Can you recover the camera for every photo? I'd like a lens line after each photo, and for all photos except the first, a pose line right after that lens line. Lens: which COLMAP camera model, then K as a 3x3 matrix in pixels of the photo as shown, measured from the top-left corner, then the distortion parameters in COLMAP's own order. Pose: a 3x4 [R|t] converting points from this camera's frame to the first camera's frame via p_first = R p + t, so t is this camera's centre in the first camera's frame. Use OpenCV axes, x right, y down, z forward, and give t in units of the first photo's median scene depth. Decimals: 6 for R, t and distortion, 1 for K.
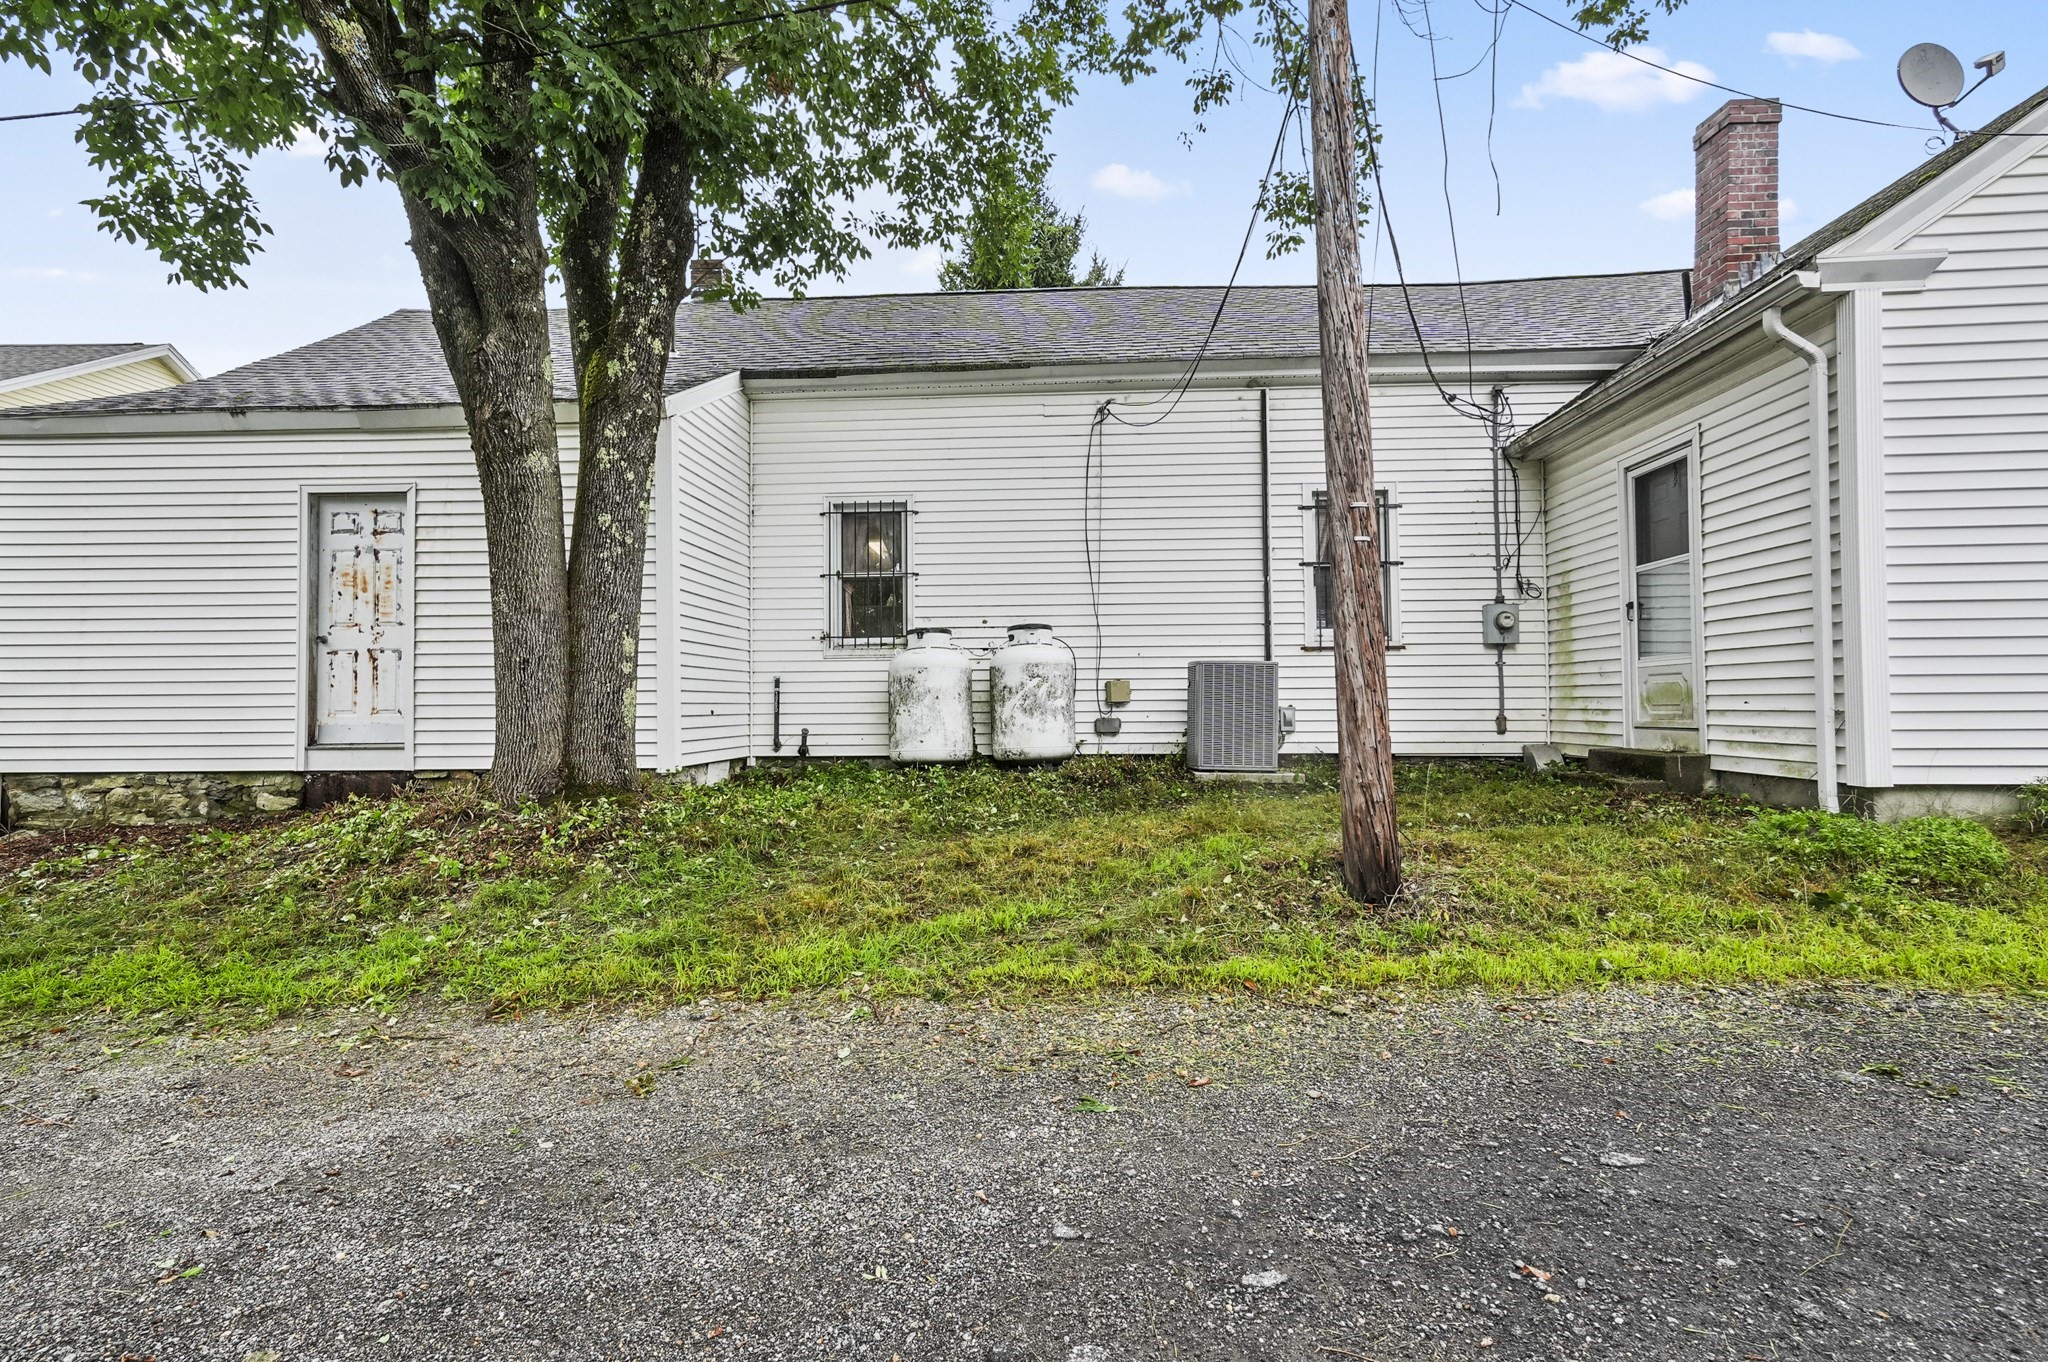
lens RADIAL K [[995.2, 0, 1024.0], [0, 995.2, 681.0], [0, 0, 1]] dist [0.021131, 0.001597]
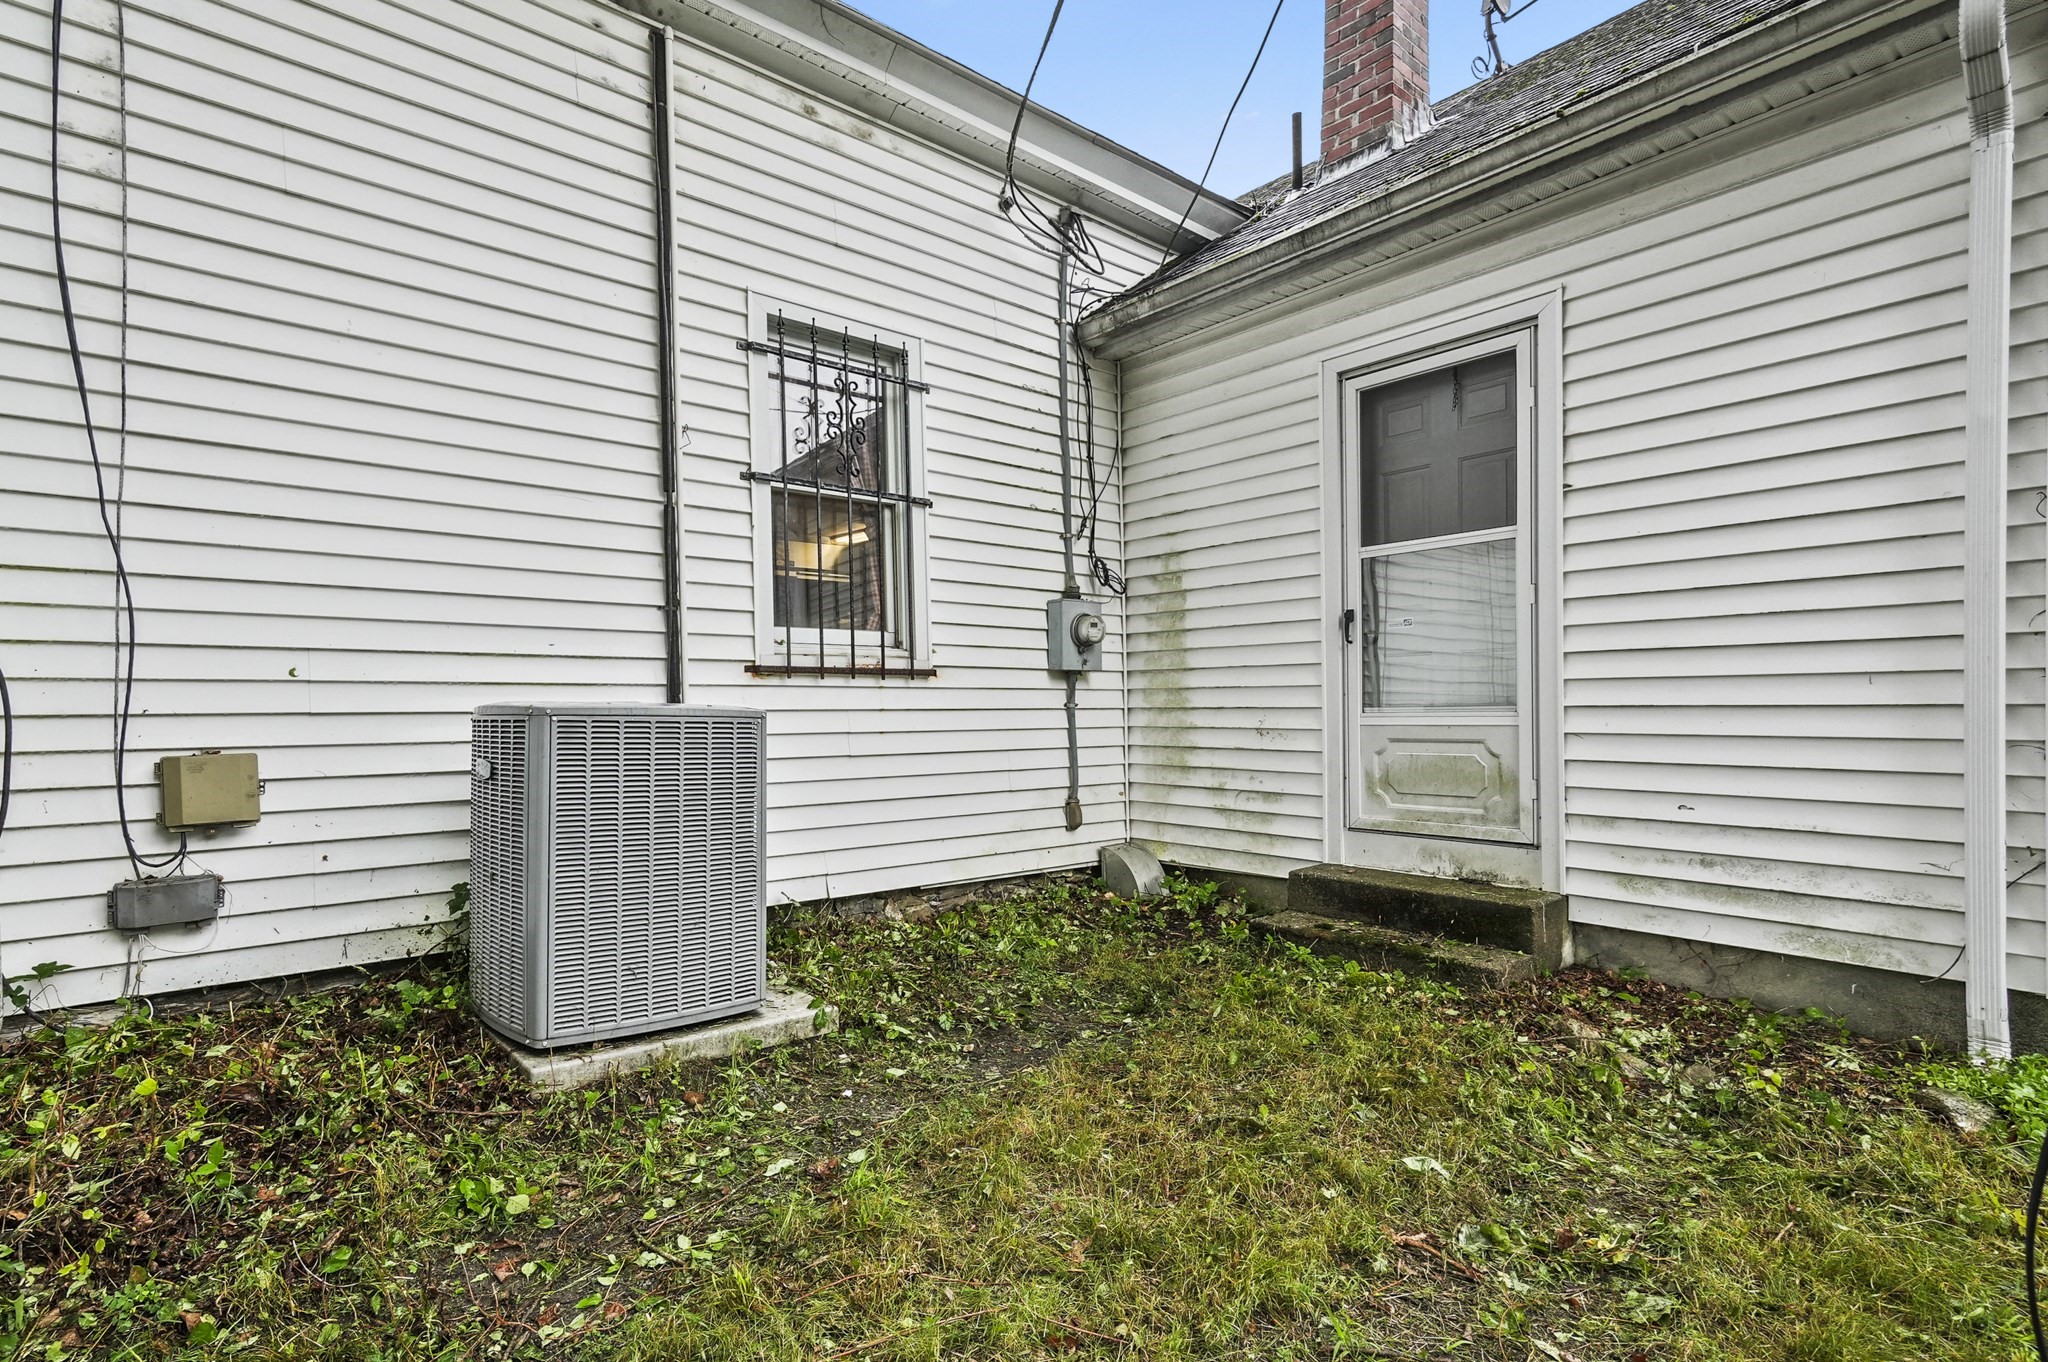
lens RADIAL K [[1025.8, 0, 1016.7], [0, 1025.8, 724.8], [0, 0, 1]] dist [0.011523, 0.014785]
pose [[0.730914, -0.008712, 0.682414, 0.057651], [-0.015842, 0.999432, 0.029728, -0.023676], [-0.682286, -0.032539, 0.730361, 0.595067]]
